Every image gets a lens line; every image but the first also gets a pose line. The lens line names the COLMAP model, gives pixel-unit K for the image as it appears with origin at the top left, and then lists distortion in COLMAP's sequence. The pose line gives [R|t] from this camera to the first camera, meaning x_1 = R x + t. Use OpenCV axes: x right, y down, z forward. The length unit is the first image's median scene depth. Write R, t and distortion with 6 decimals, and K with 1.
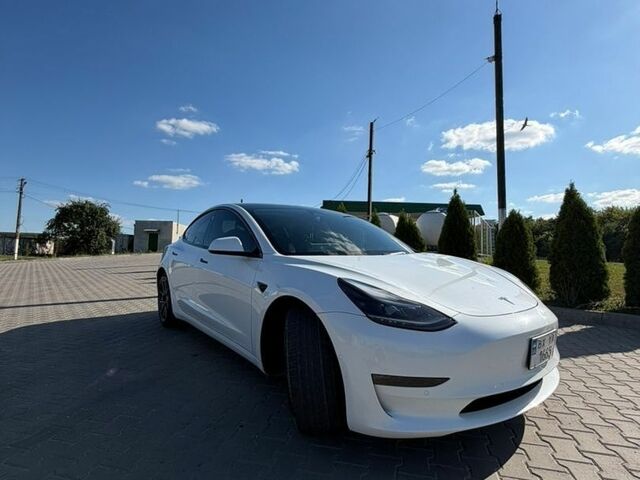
lens RADIAL K [[344.0, 0, 319.2], [0, 344.0, 234.1], [0, 0, 1]] dist [0.005412, -0.001267]
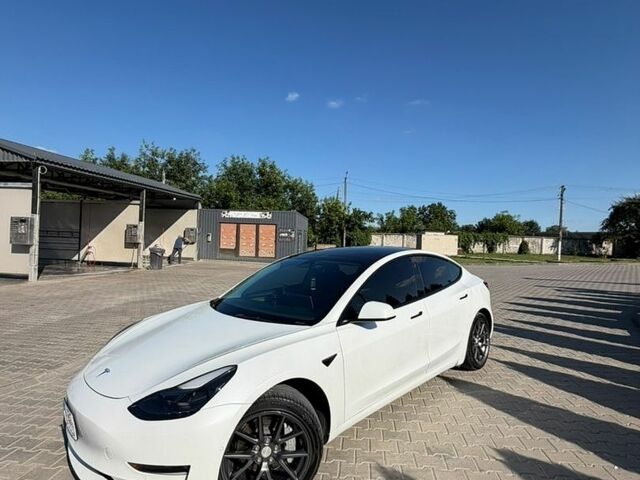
lens RADIAL K [[345.9, 0, 324.4], [0, 345.9, 238.2], [0, 0, 1]] dist [0.006509, 0.001485]
pose [[0.130676, -0.010959, -0.991365, 0.190051], [0.035934, 0.999334, -0.006310, -0.023809], [0.990774, -0.034799, 0.130983, 0.169484]]
